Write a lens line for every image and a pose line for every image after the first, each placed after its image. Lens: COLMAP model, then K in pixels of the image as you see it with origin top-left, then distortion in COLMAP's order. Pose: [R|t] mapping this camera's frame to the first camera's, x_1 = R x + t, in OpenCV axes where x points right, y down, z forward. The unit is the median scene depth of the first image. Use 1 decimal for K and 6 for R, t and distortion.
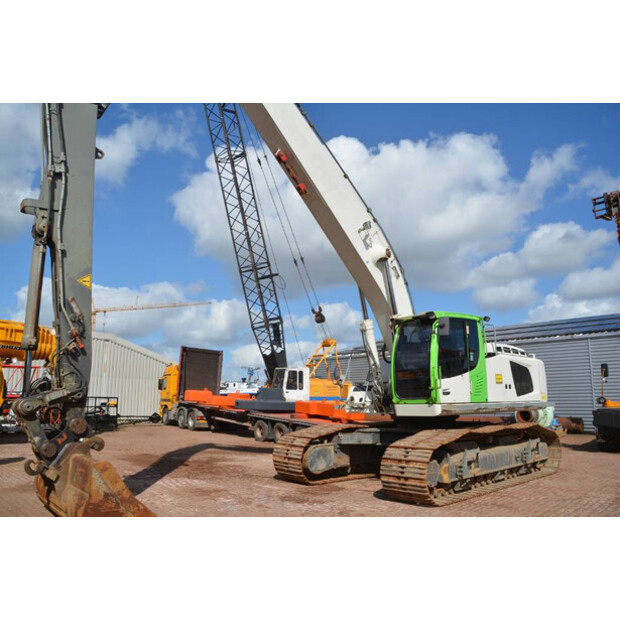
lens RADIAL K [[492.0, 0, 304.8], [0, 492.0, 312.6], [0, 0, 1]] dist [-0.170656, 0.126915]
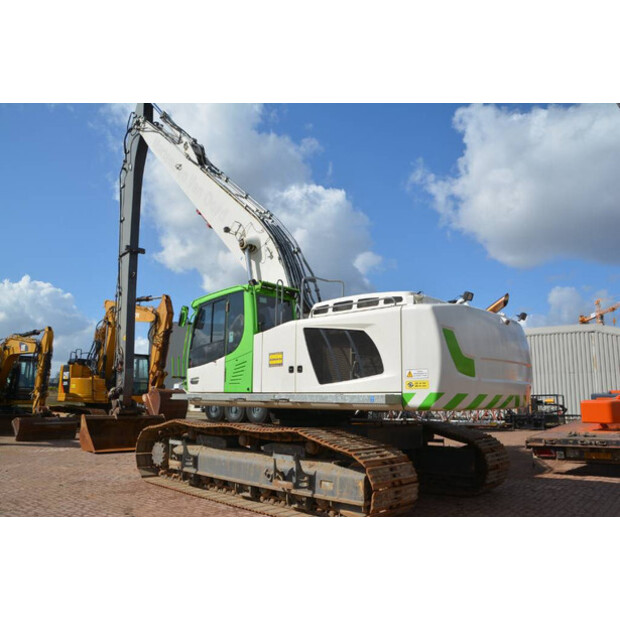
lens RADIAL K [[501.4, 0, 292.3], [0, 501.4, 312.5], [0, 0, 1]] dist [-0.126972, 0.009585]
pose [[0.057973, -0.167412, -0.984181, 1.138926], [0.171841, 0.972798, -0.155354, 0.190078], [0.983417, -0.160117, 0.085164, 0.976316]]
